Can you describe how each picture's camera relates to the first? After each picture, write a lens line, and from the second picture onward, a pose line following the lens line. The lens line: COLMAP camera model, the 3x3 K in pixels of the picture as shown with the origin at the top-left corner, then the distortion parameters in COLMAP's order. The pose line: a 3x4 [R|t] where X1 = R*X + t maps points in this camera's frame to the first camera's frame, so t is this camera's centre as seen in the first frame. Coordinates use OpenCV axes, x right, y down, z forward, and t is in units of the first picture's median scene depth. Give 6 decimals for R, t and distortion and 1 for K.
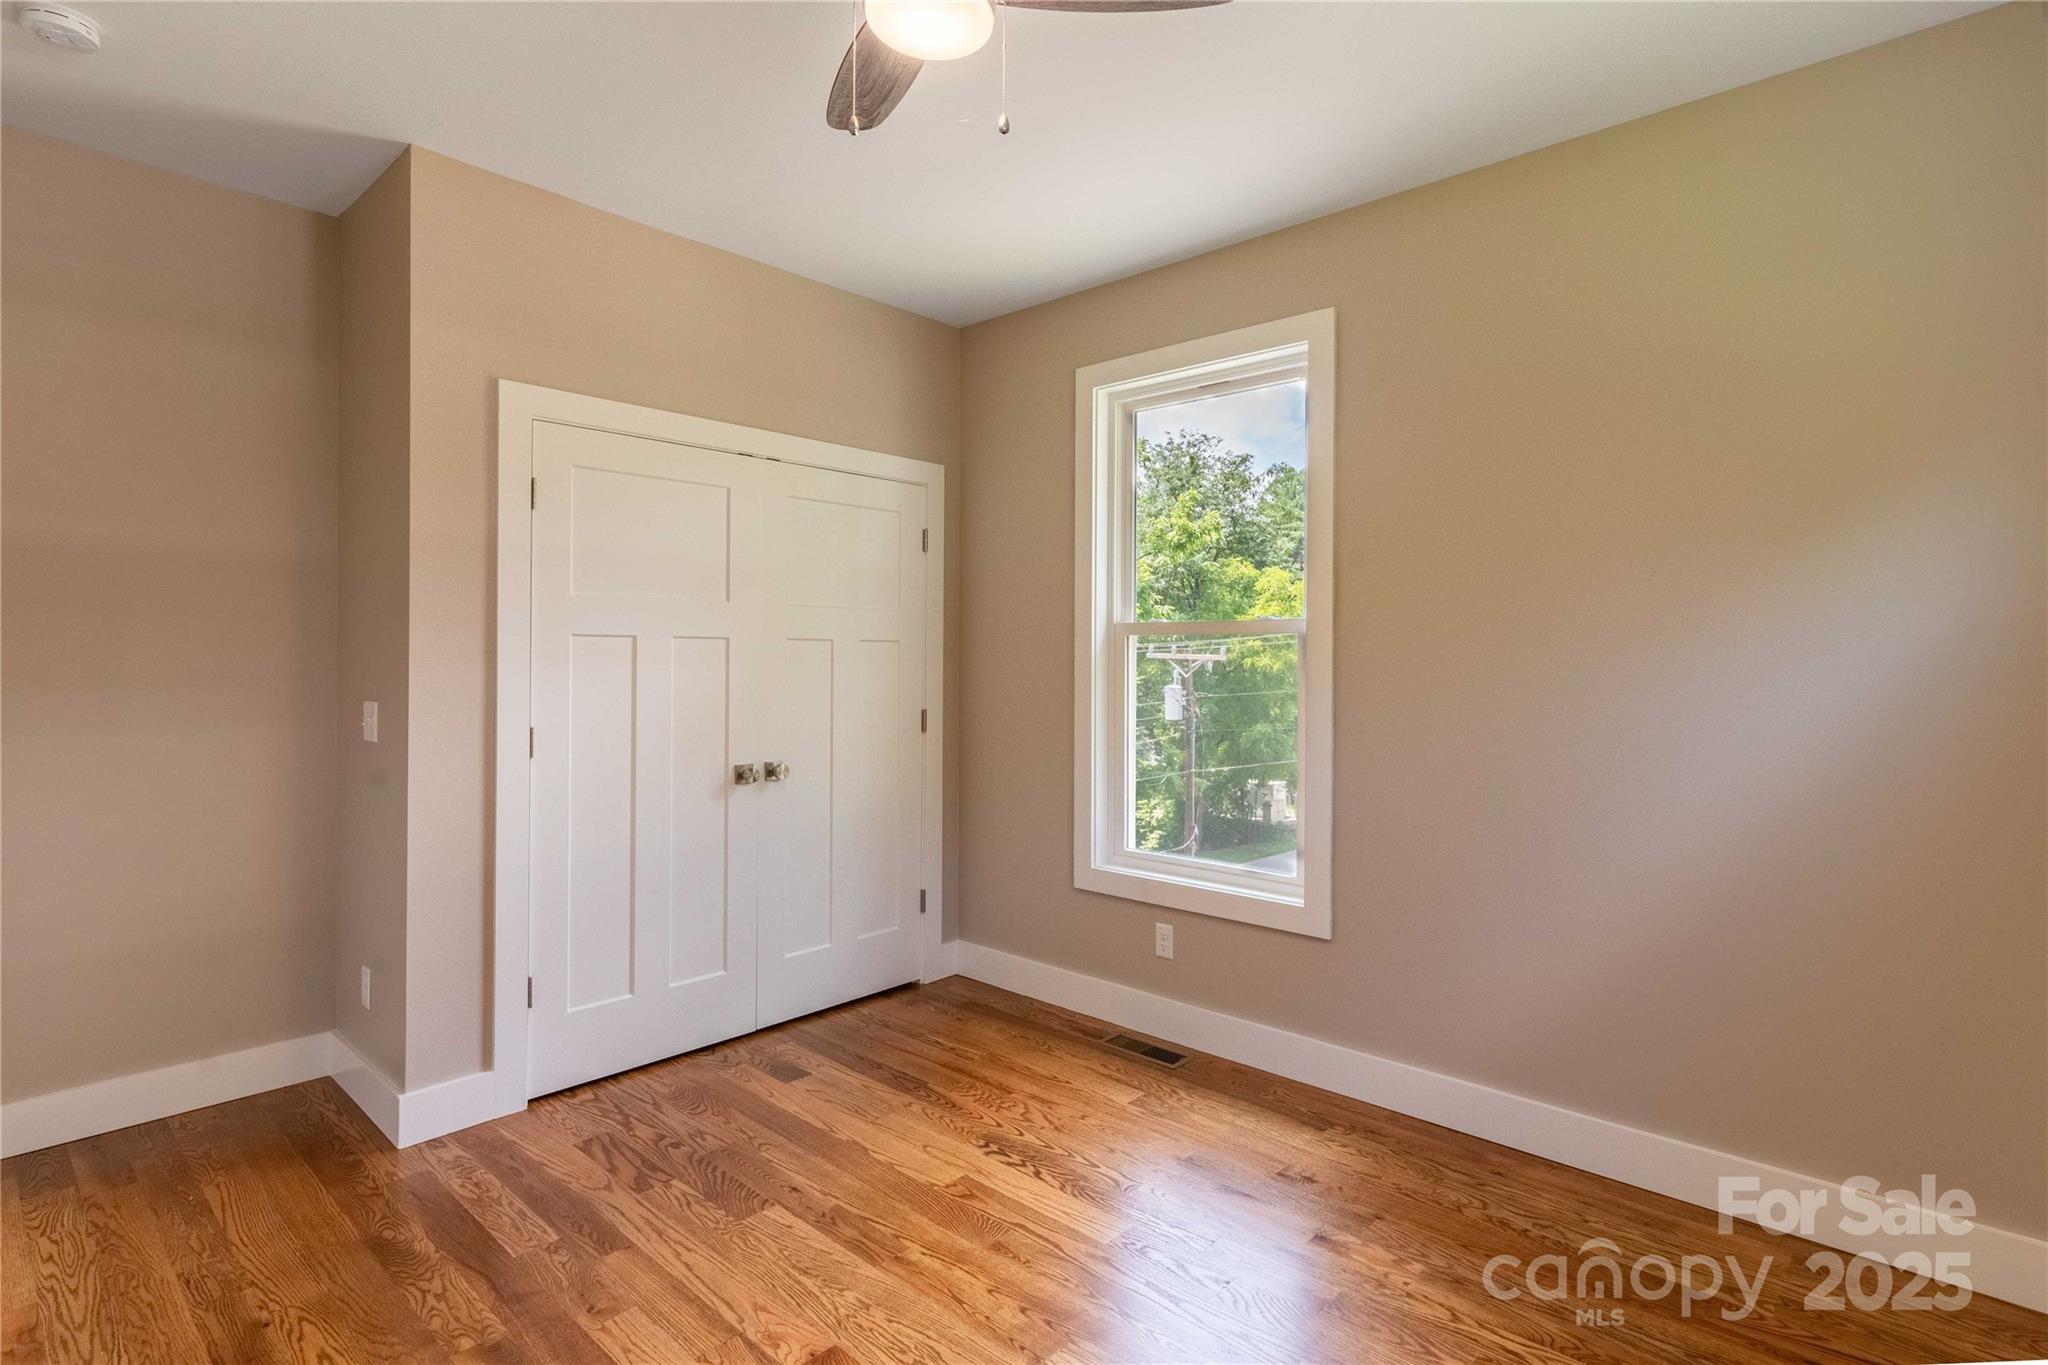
lens RADIAL K [[984.2, 0, 1022.1], [0, 984.2, 654.0], [0, 0, 1]] dist [-0.002214, -0.000453]
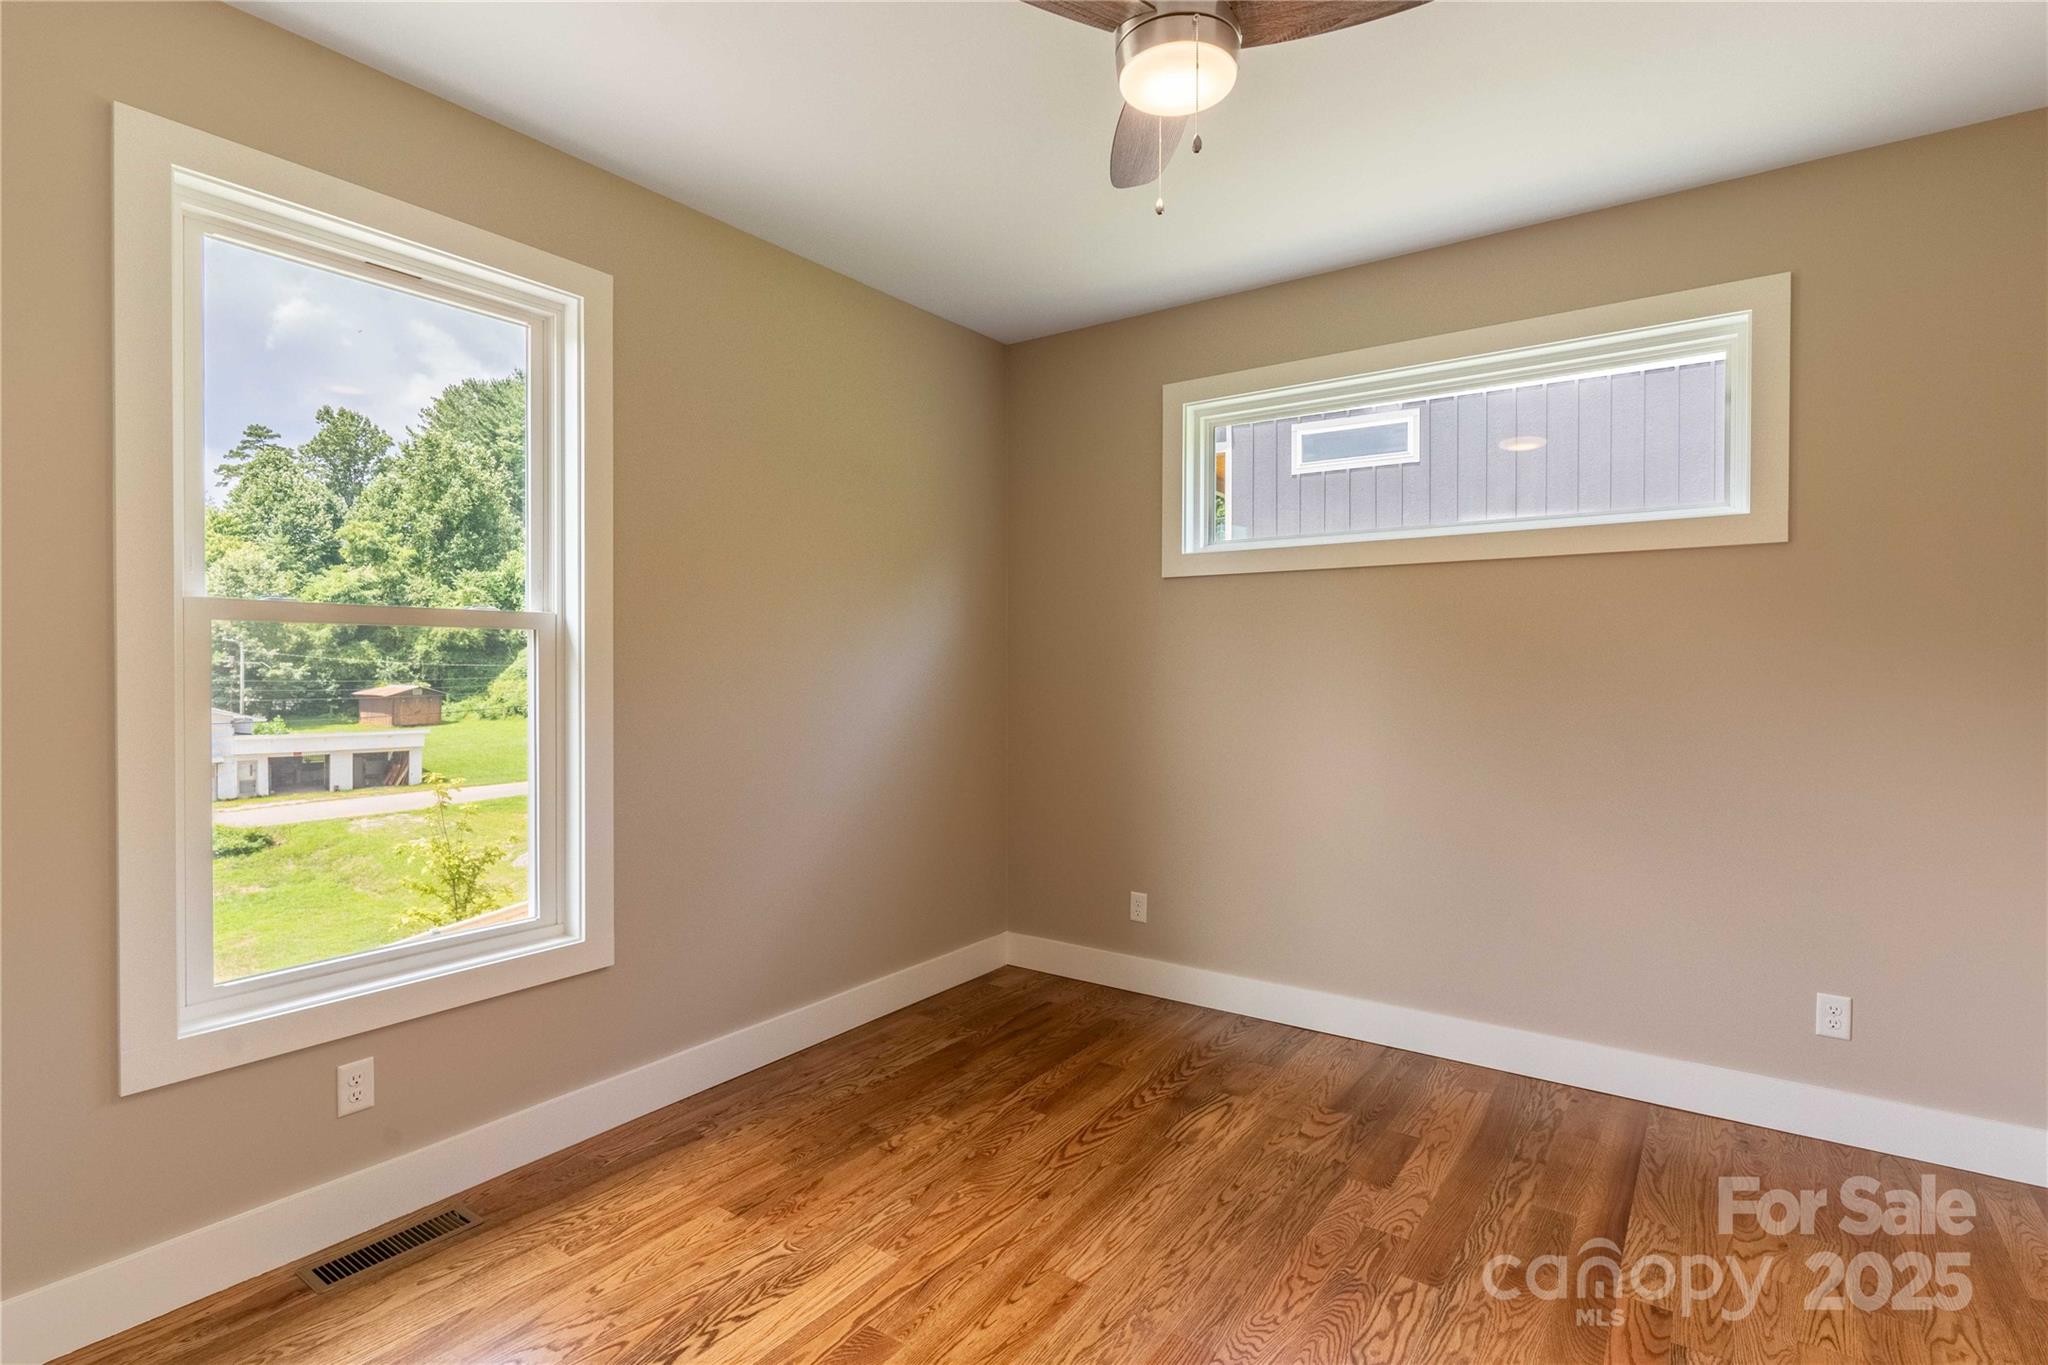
lens RADIAL K [[1007.4, 0, 1046.7], [0, 1007.4, 682.4], [0, 0, 1]] dist [-0.001184, -0.000093]
pose [[-0.147506, -0.019047, 0.988878, -0.701964], [-0.008164, 0.999804, 0.018040, 0.004021], [-0.989028, -0.005412, -0.147632, 0.766190]]
